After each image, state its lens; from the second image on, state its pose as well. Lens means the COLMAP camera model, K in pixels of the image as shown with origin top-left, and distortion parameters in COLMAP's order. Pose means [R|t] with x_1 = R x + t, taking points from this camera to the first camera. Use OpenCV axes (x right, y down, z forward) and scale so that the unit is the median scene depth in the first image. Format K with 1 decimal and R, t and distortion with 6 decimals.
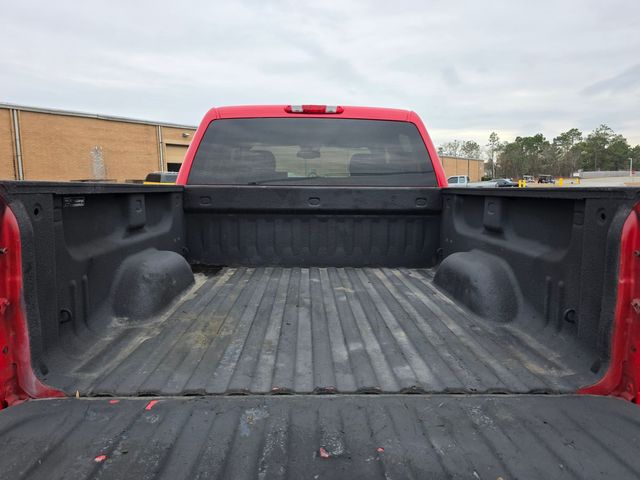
lens RADIAL K [[484.2, 0, 317.2], [0, 484.2, 229.2], [0, 0, 1]] dist [0.035897, -0.009023]
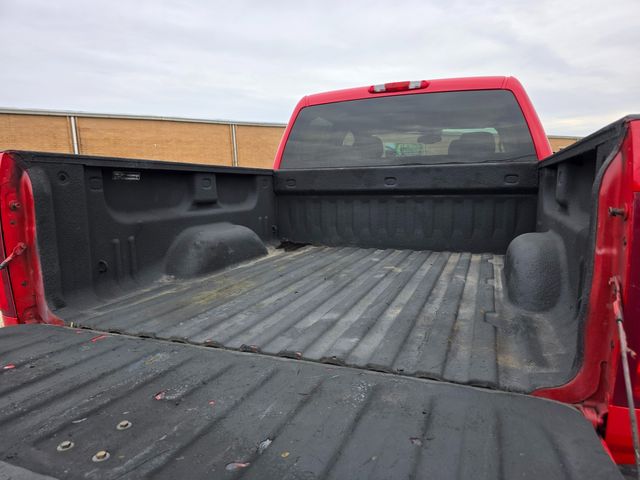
lens RADIAL K [[451.0, 0, 307.8], [0, 451.0, 240.9], [0, 0, 1]] dist [0.070354, -0.074031]
pose [[0.911566, 0.031719, -0.409929, 0.267188], [-0.018188, 0.999155, 0.036867, 0.039015], [0.410752, -0.026151, 0.911372, 0.108363]]
